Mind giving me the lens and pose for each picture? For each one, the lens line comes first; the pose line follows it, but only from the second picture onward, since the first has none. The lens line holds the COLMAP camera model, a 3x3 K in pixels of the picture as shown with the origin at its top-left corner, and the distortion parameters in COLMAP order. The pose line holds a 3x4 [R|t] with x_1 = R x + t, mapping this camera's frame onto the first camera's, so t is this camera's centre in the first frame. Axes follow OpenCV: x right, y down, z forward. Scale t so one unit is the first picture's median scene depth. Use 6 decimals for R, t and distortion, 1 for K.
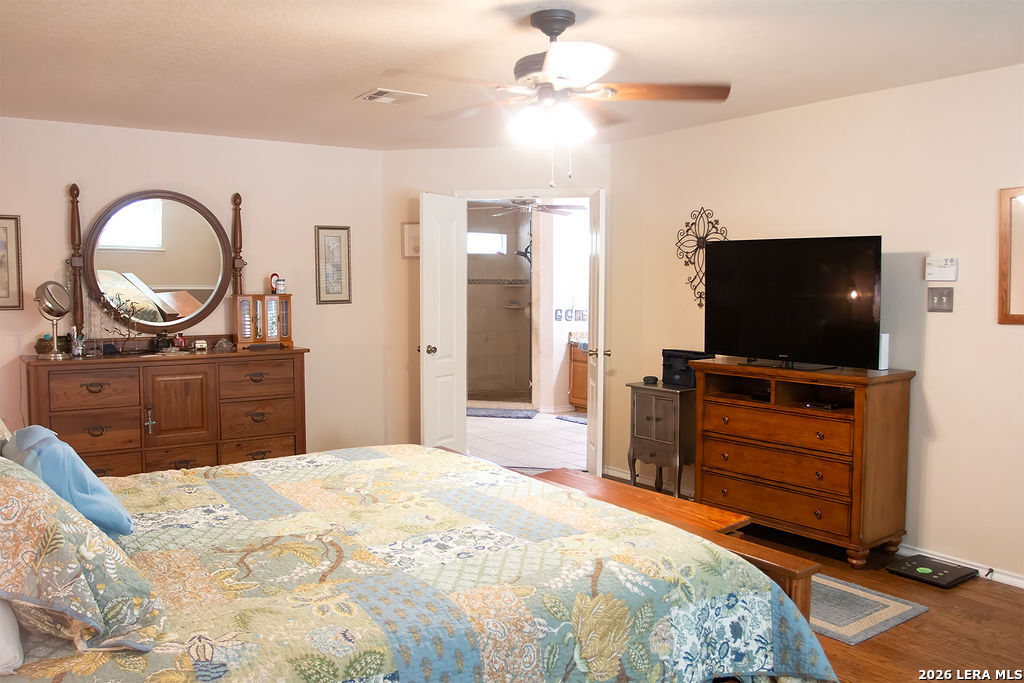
lens RADIAL K [[827.4, 0, 506.4], [0, 827.4, 340.8], [0, 0, 1]] dist [-0.082748, 0.052432]
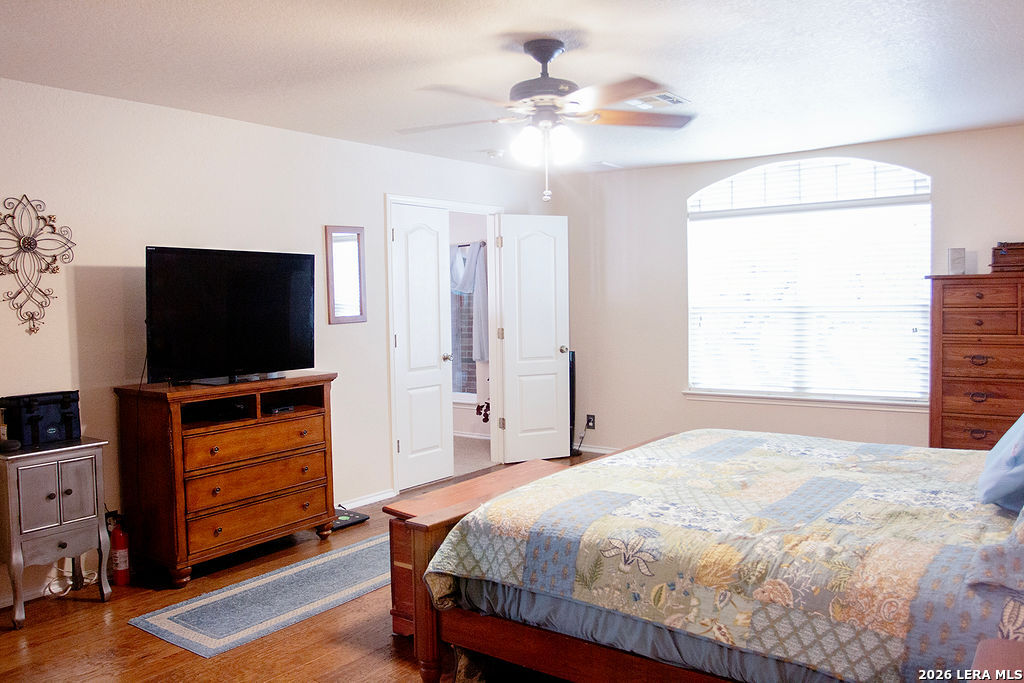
lens RADIAL K [[827.4, 0, 506.4], [0, 827.4, 340.8], [0, 0, 1]] dist [-0.082748, 0.052432]
pose [[-0.331149, -0.040948, 0.942689, -0.678536], [0.086742, 0.993506, 0.073626, -0.059711], [-0.939583, 0.106152, -0.325447, 0.997059]]
